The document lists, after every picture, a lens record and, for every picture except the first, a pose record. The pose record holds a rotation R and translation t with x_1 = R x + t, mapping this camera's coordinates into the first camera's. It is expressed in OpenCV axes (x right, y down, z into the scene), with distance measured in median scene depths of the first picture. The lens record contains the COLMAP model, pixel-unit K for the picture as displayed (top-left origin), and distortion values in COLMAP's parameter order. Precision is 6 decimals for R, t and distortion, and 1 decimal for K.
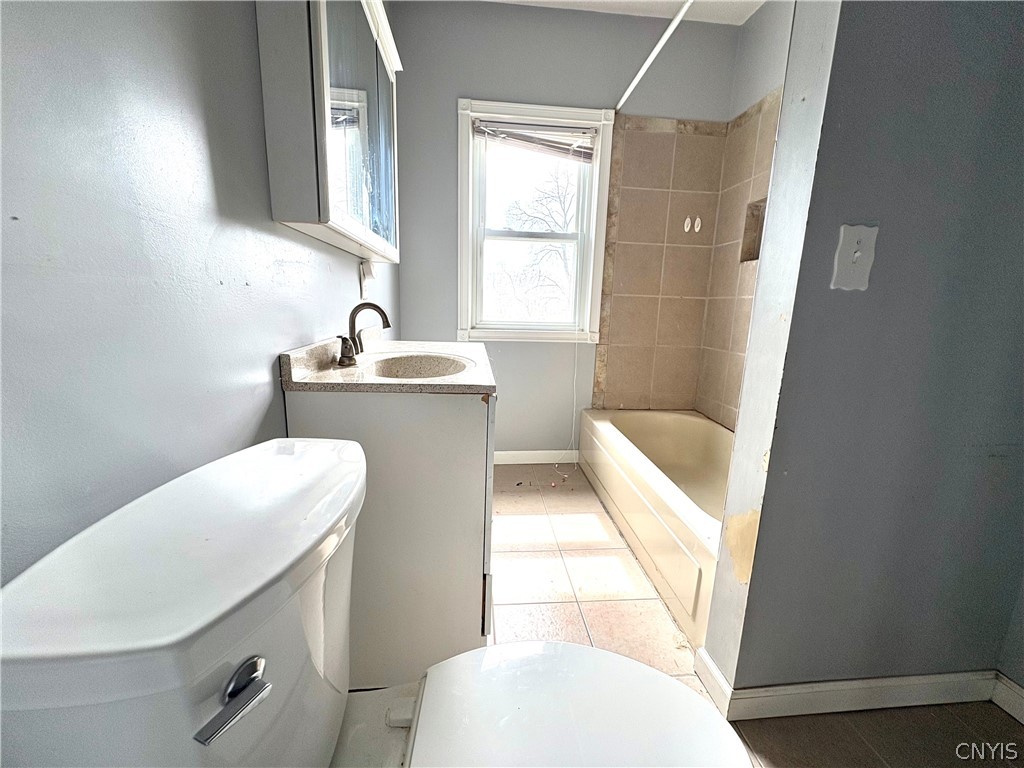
lens RADIAL K [[408.1, 0, 512.7], [0, 408.1, 385.4], [0, 0, 1]] dist [-0.000461, -0.000164]
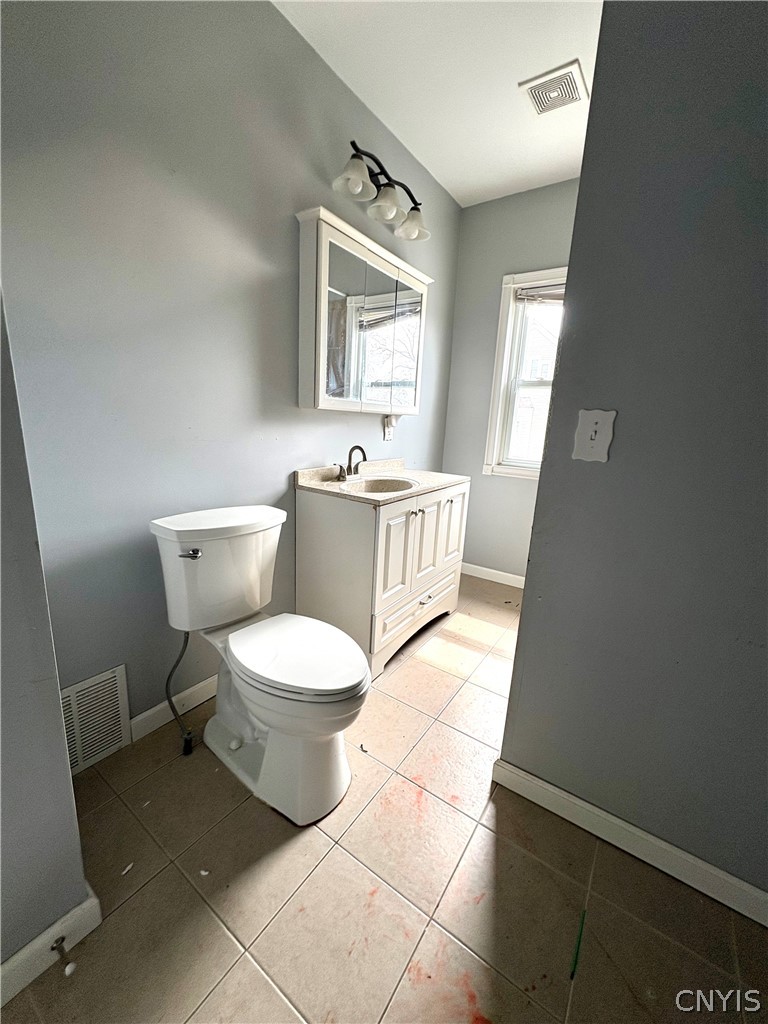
lens RADIAL K [[408.1, 0, 380.8], [0, 408.1, 510.9], [0, 0, 1]] dist [-0.000461, -0.000164]
pose [[0.765591, 0.151866, -0.625145, 0.816543], [-0.151453, 0.986973, 0.054285, -0.040959], [0.625245, 0.053120, 0.778618, -0.246954]]
